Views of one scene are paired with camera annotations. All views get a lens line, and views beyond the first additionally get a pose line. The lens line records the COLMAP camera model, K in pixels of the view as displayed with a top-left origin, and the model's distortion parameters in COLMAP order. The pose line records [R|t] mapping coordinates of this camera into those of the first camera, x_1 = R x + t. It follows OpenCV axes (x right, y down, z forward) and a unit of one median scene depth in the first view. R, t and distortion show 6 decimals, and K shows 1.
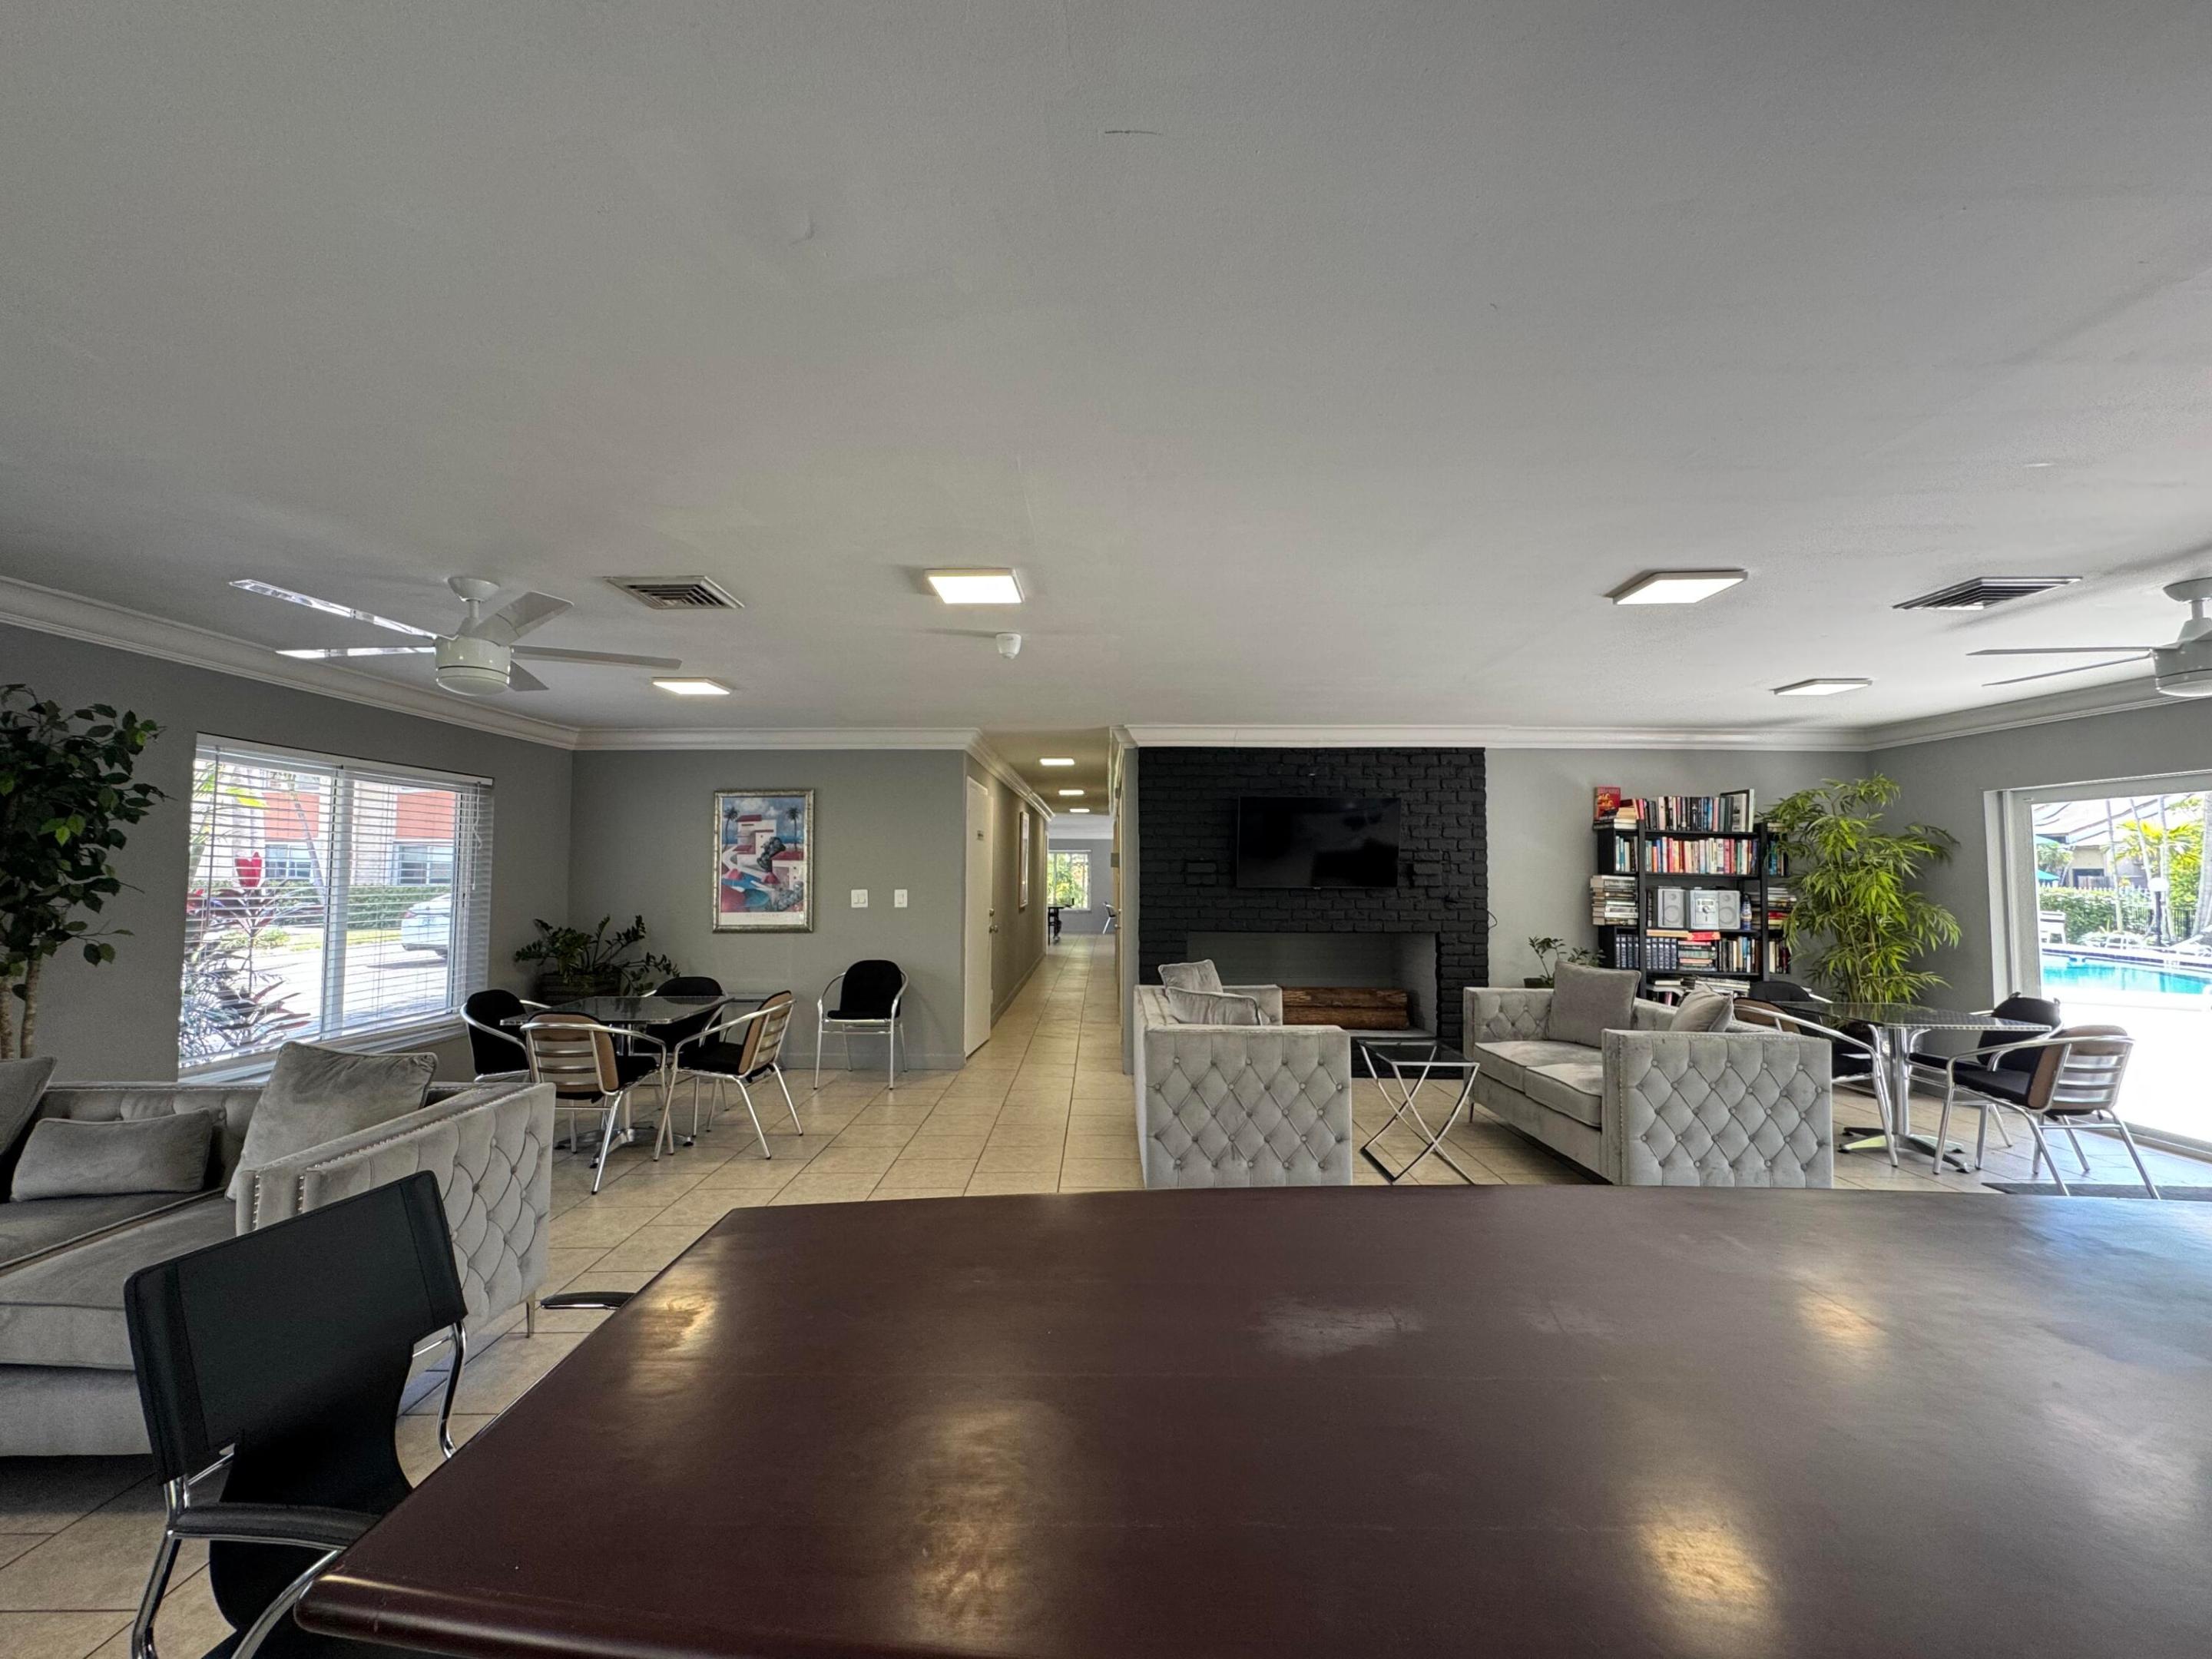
lens RADIAL K [[883.5, 0, 1107.2], [0, 883.5, 836.8], [0, 0, 1]] dist [-0.000028, -0.000246]
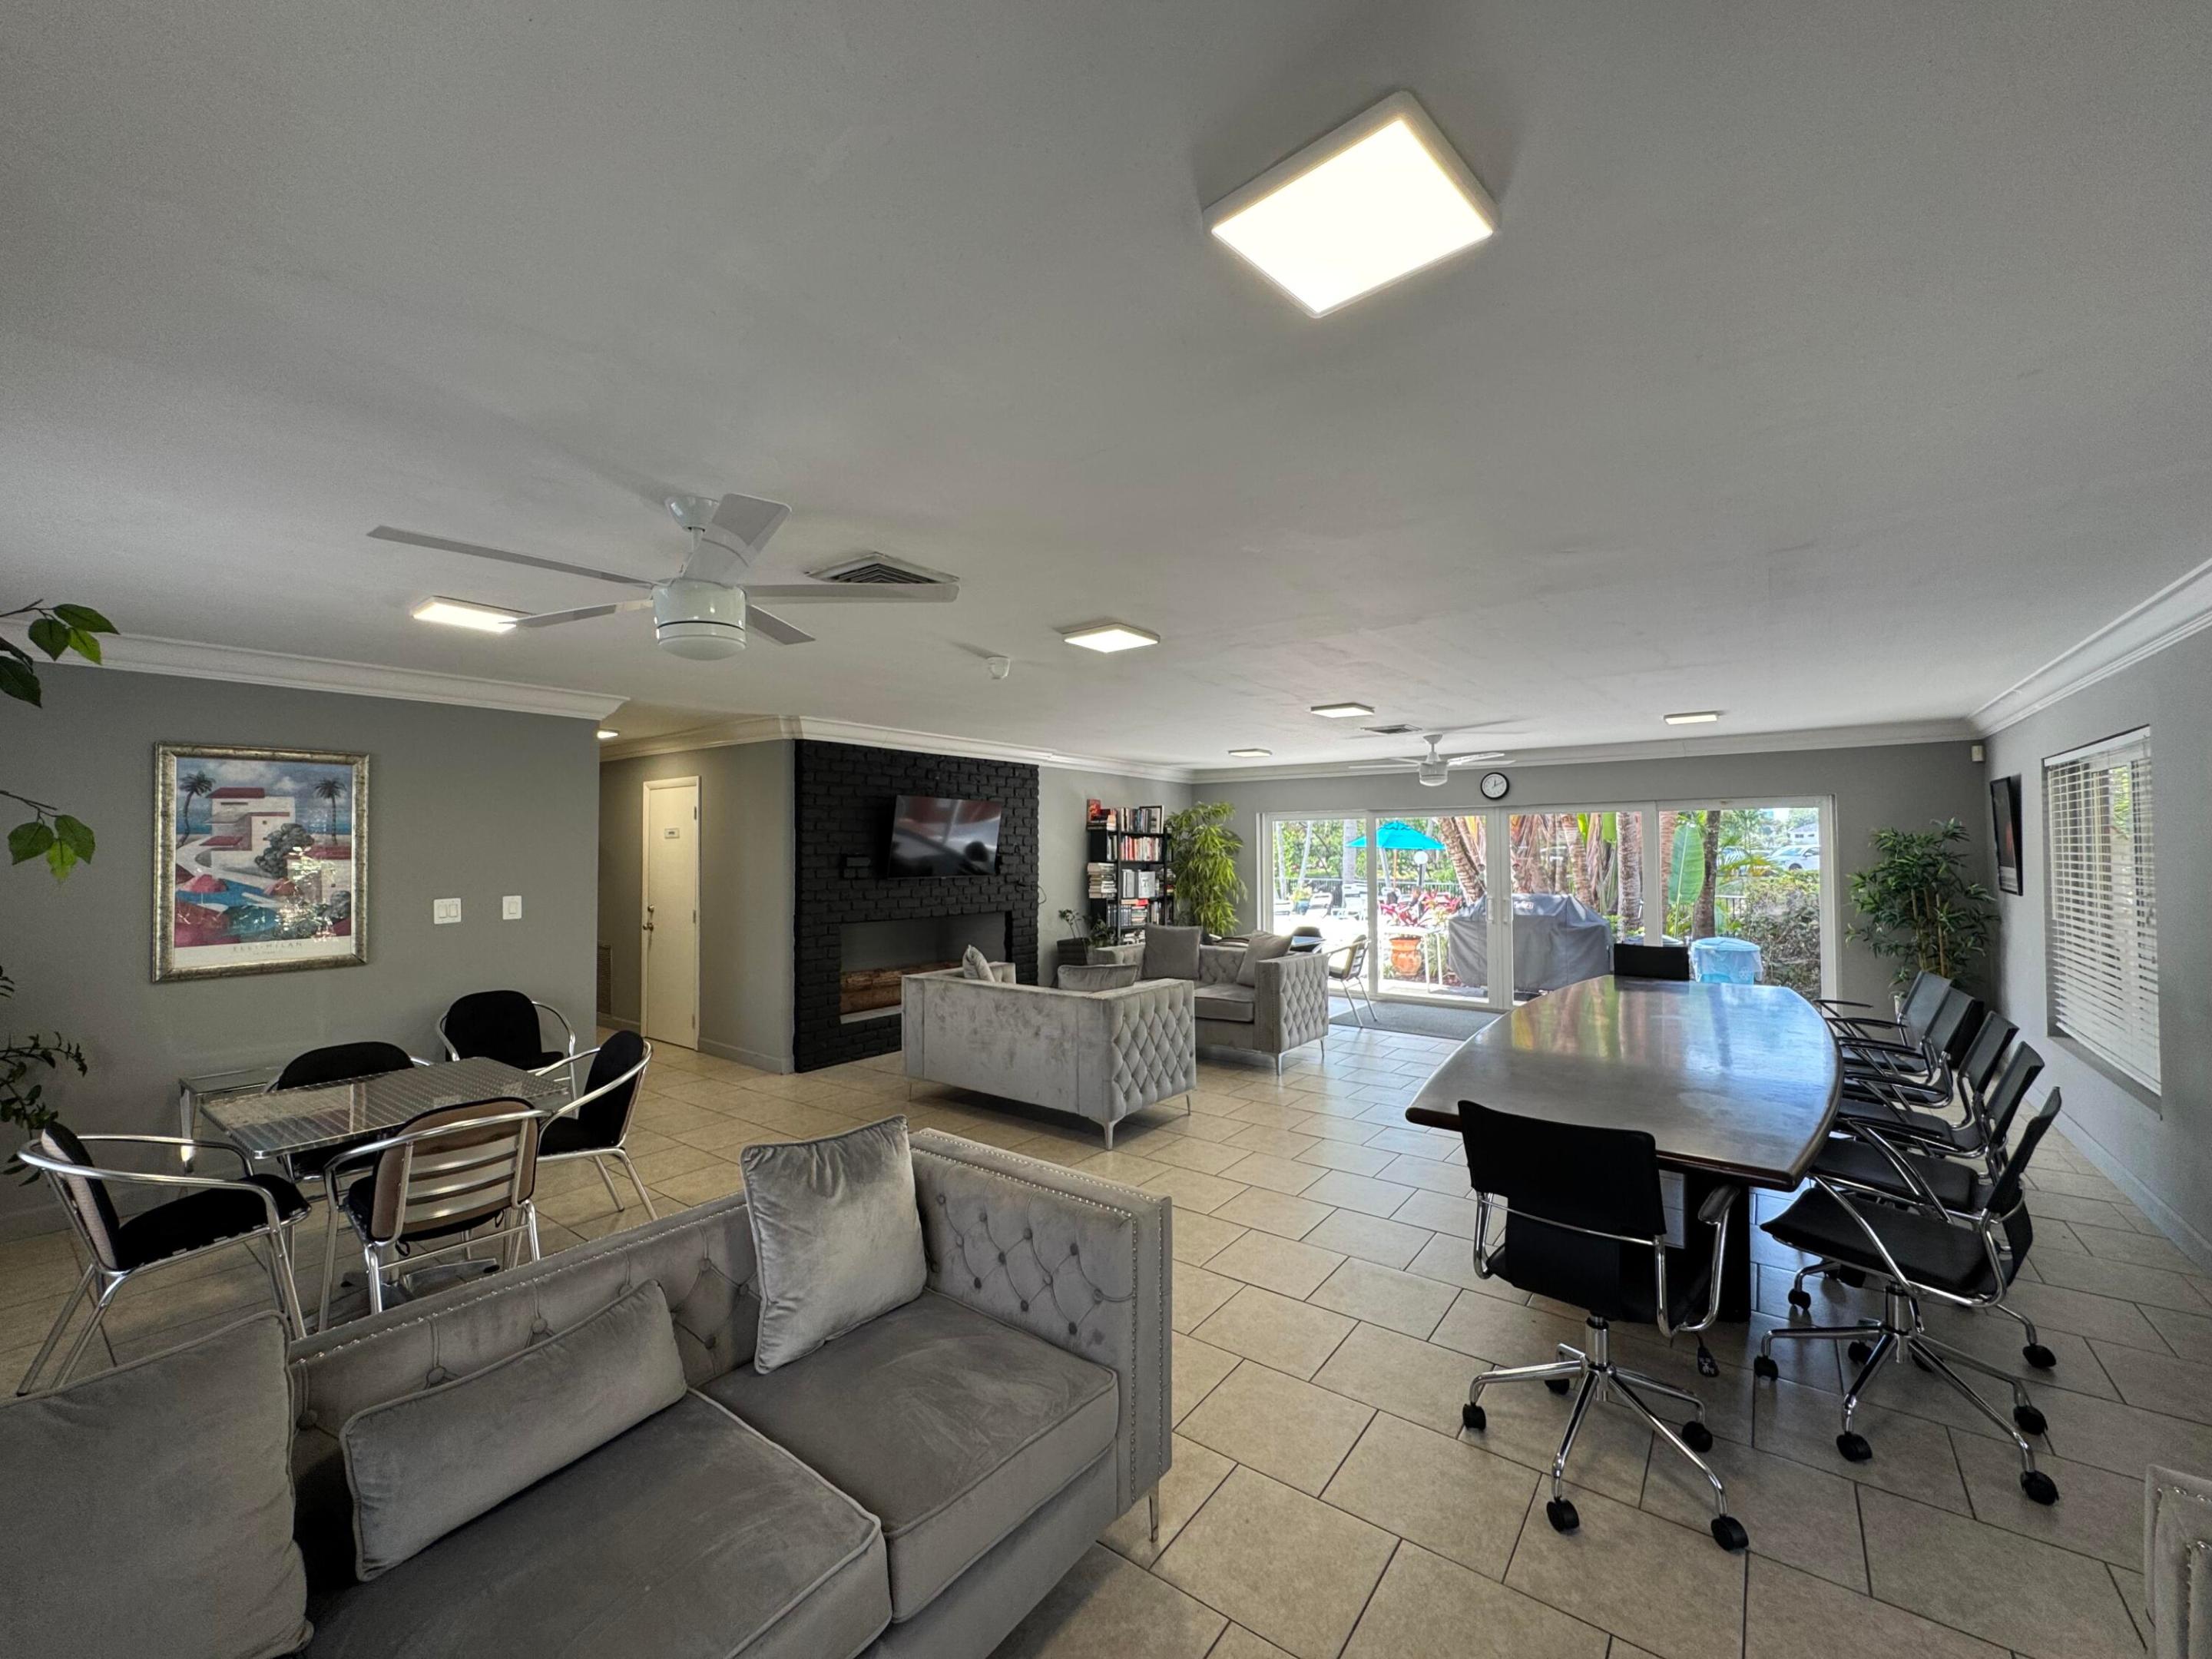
lens RADIAL K [[883.5, 0, 1110.4], [0, 883.5, 830.9], [0, 0, 1]] dist [-0.000028, -0.000246]
pose [[0.601275, 0.012610, 0.798943, -0.548537], [-0.028115, 0.999590, 0.005382, -0.015235], [-0.798547, -0.025698, 0.601383, 0.139058]]
